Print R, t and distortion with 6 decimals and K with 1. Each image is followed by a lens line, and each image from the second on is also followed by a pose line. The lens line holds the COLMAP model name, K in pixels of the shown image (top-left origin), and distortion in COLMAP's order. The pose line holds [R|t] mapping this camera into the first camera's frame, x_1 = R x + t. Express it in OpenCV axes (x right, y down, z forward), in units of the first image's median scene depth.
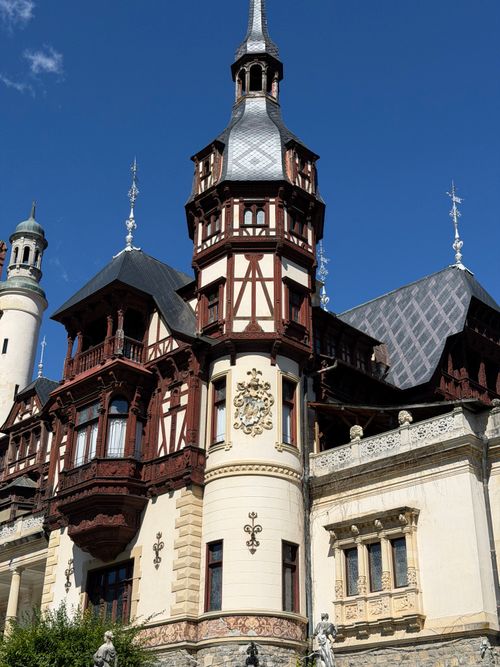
lens RADIAL K [[929.6, 0, 244.9], [0, 929.6, 336.1], [0, 0, 1]] dist [0.146987, 0.000000]
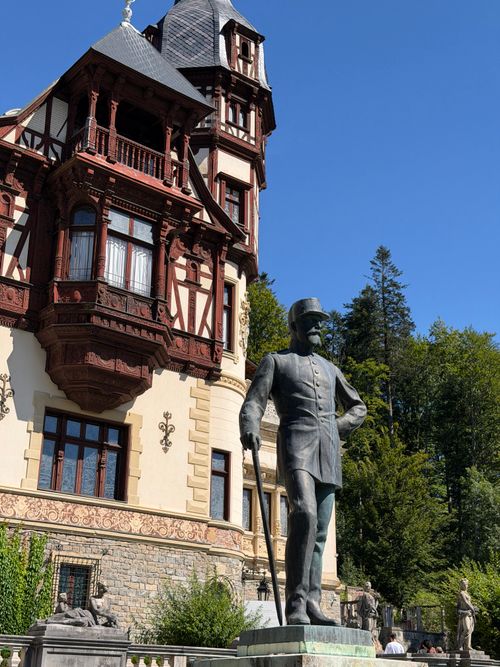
lens RADIAL K [[932.4, 0, 252.3], [0, 932.4, 334.7], [0, 0, 1]] dist [0.140424, 0.000000]
pose [[0.086242, 0.358540, 0.929522, -0.852428], [-0.465533, 0.839378, -0.280577, 0.330752], [-0.880819, -0.408525, 0.239302, 0.698635]]
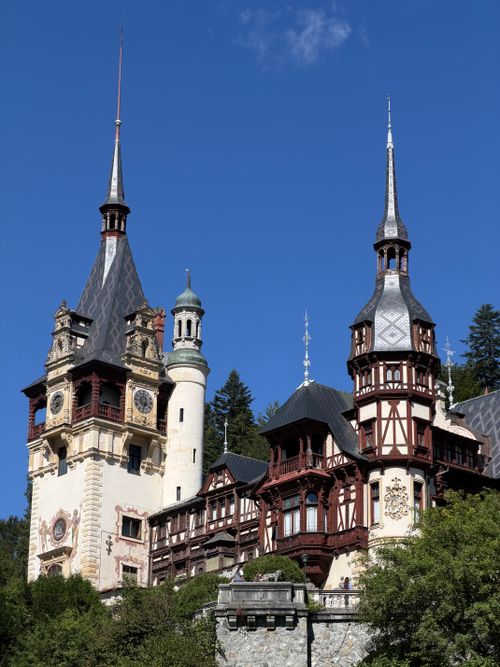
lens RADIAL K [[1999.7, 0, 255.0], [0, 1999.7, 334.1], [0, 0, 1]] dist [0.255145, 0.000000]
pose [[0.997669, -0.027901, -0.062268, -0.010270], [0.034327, 0.993916, 0.104651, -0.561530], [0.058970, -0.106545, 0.992558, -2.354418]]
